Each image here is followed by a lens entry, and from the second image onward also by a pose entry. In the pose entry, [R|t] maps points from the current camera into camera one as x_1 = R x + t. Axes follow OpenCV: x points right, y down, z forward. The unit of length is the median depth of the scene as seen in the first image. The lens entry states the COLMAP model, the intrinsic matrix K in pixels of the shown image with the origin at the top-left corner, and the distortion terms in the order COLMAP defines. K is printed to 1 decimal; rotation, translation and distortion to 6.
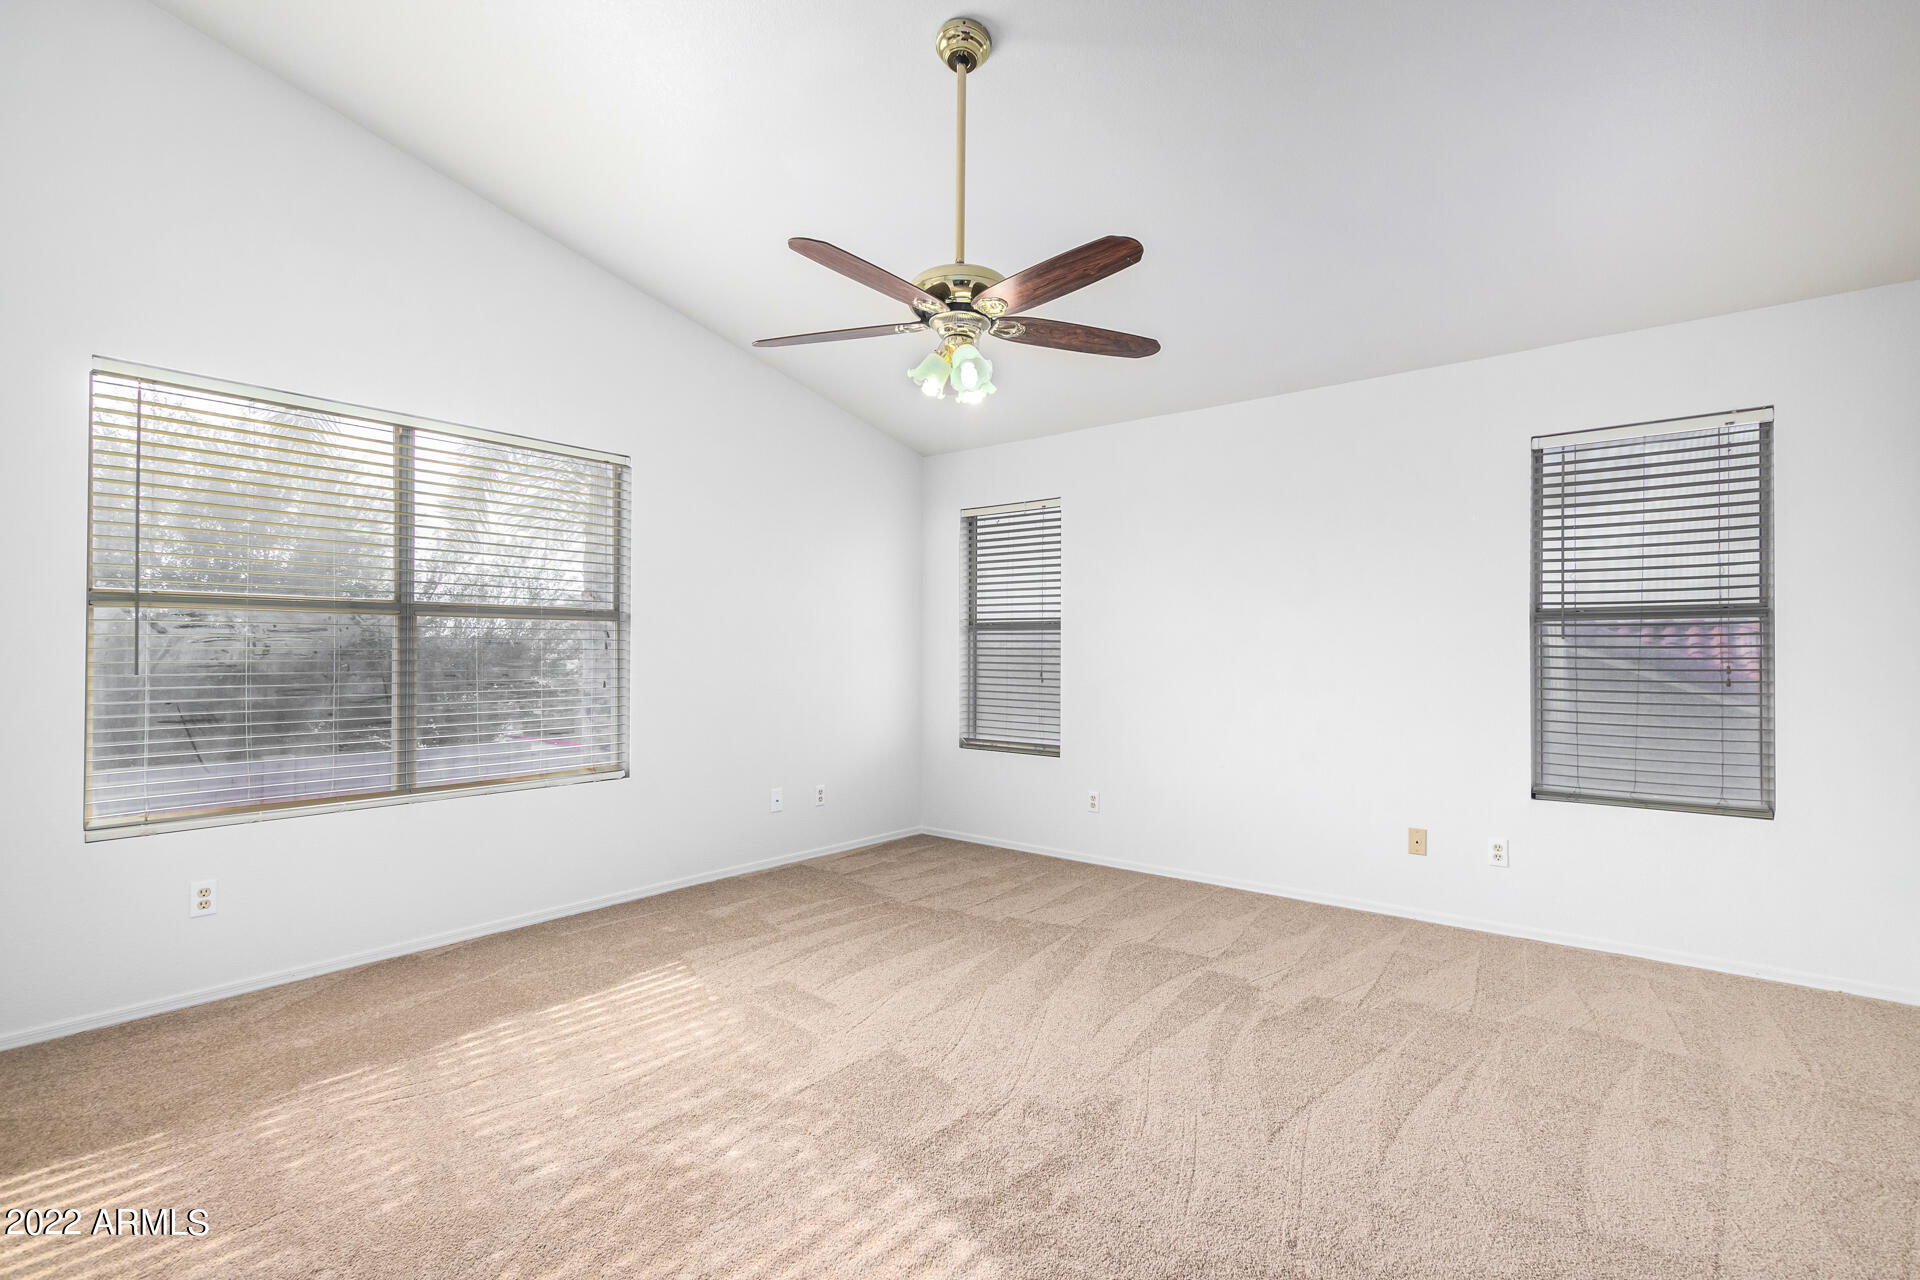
lens RADIAL K [[862.9, 0, 960.0], [0, 862.9, 640.0], [0, 0, 1]] dist [-0.000257, -0.000233]
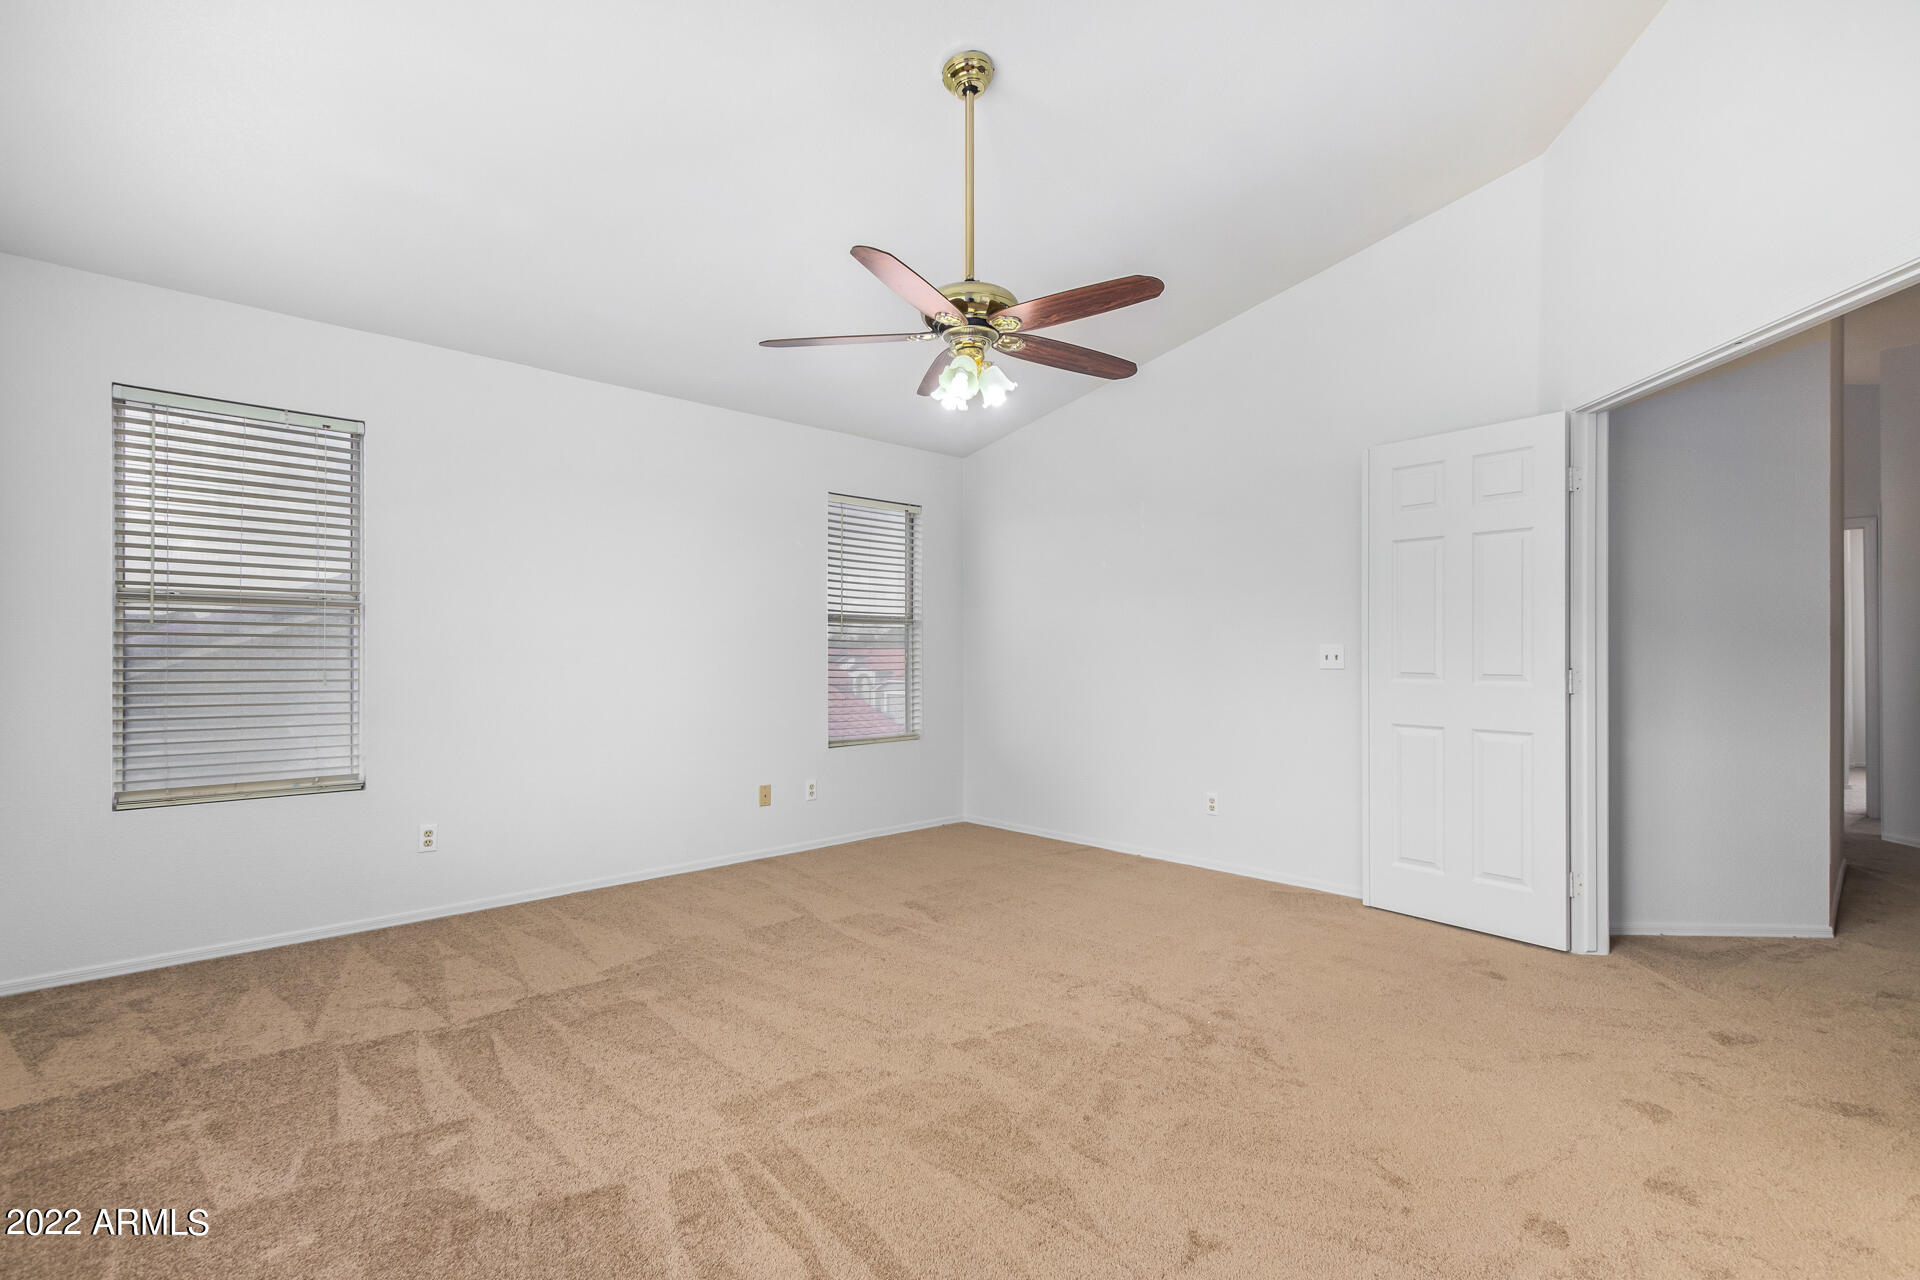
lens RADIAL K [[884.0, 0, 962.8], [0, 884.0, 650.3], [0, 0, 1]] dist [0.004834, -0.000439]
pose [[0.130136, -0.000690, 0.991496, -0.730061], [-0.023932, 0.999706, 0.003837, 0.013498], [-0.991207, -0.024228, 0.130081, 0.585017]]
